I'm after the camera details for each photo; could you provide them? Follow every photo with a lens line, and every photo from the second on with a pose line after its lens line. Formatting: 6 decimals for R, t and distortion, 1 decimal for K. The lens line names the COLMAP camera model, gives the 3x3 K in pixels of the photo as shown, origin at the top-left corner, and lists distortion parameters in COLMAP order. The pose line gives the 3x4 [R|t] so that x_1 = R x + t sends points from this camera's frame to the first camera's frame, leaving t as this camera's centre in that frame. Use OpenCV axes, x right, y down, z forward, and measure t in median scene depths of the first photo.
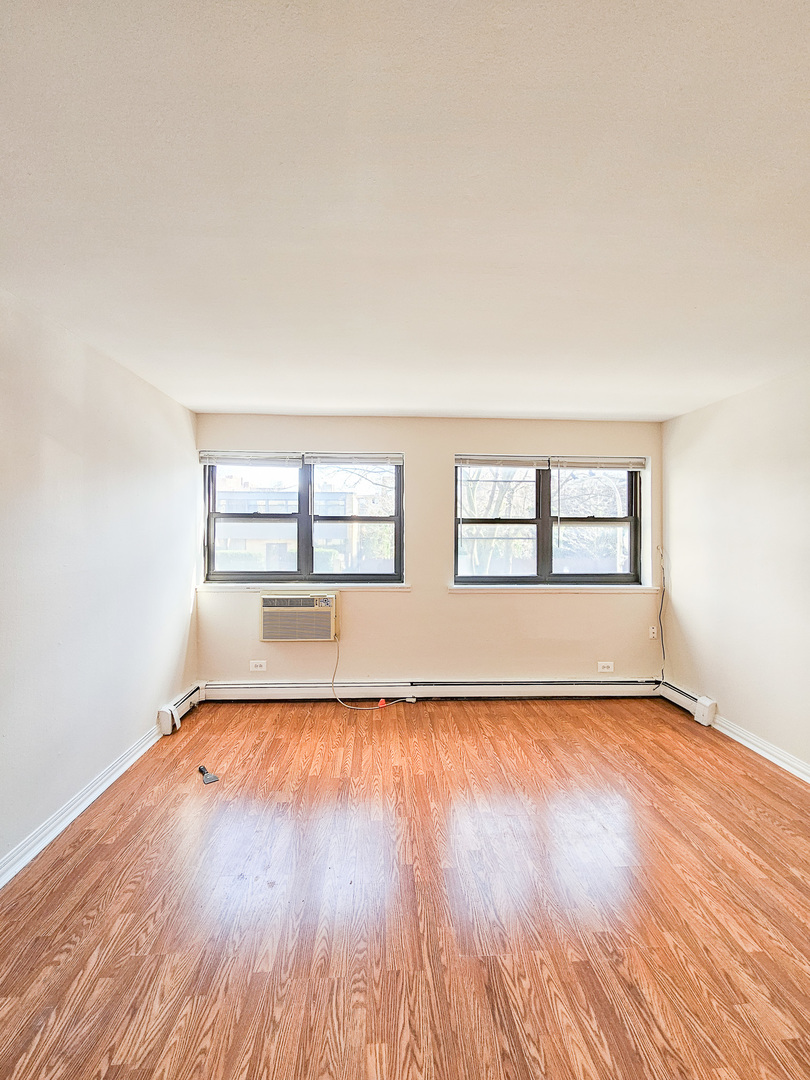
lens RADIAL K [[442.7, 0, 400.6], [0, 442.7, 533.9], [0, 0, 1]] dist [-0.000527, -0.000003]
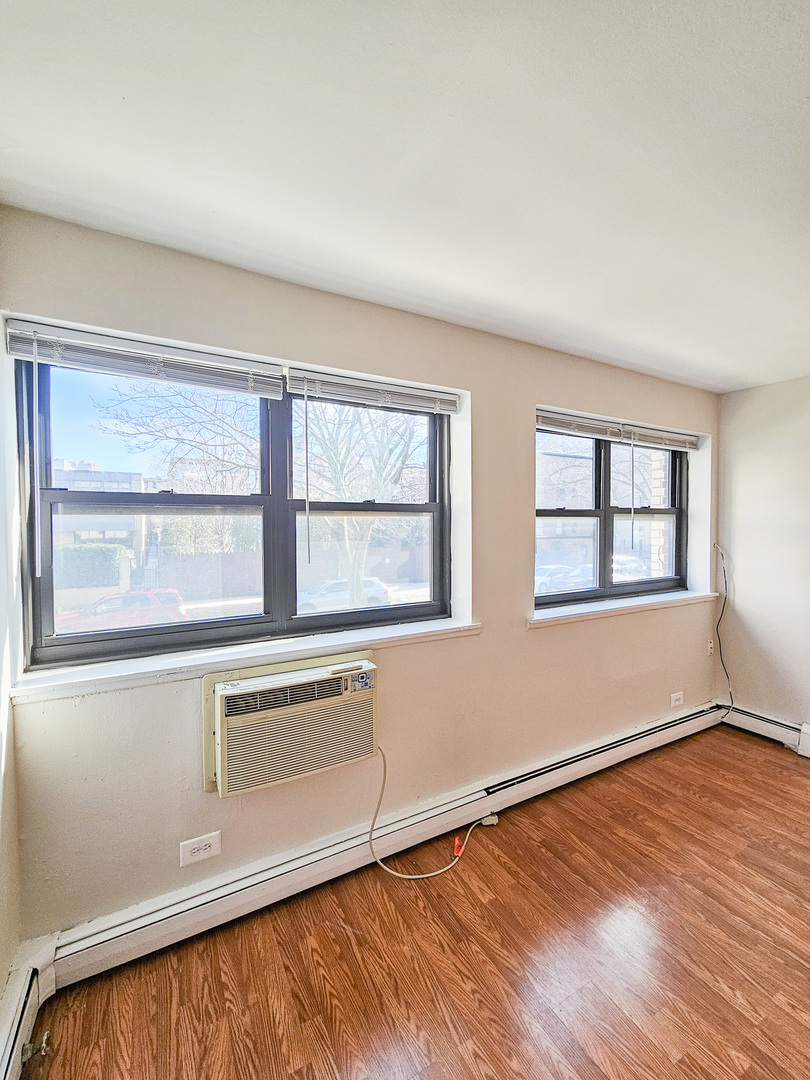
lens RADIAL K [[442.7, 0, 400.6], [0, 442.7, 533.9], [0, 0, 1]] dist [-0.000527, -0.000003]
pose [[0.900235, -0.017830, 0.435038, -0.314923], [0.006400, 0.999595, 0.027726, -0.017657], [-0.435357, -0.022176, 0.899985, 0.511991]]
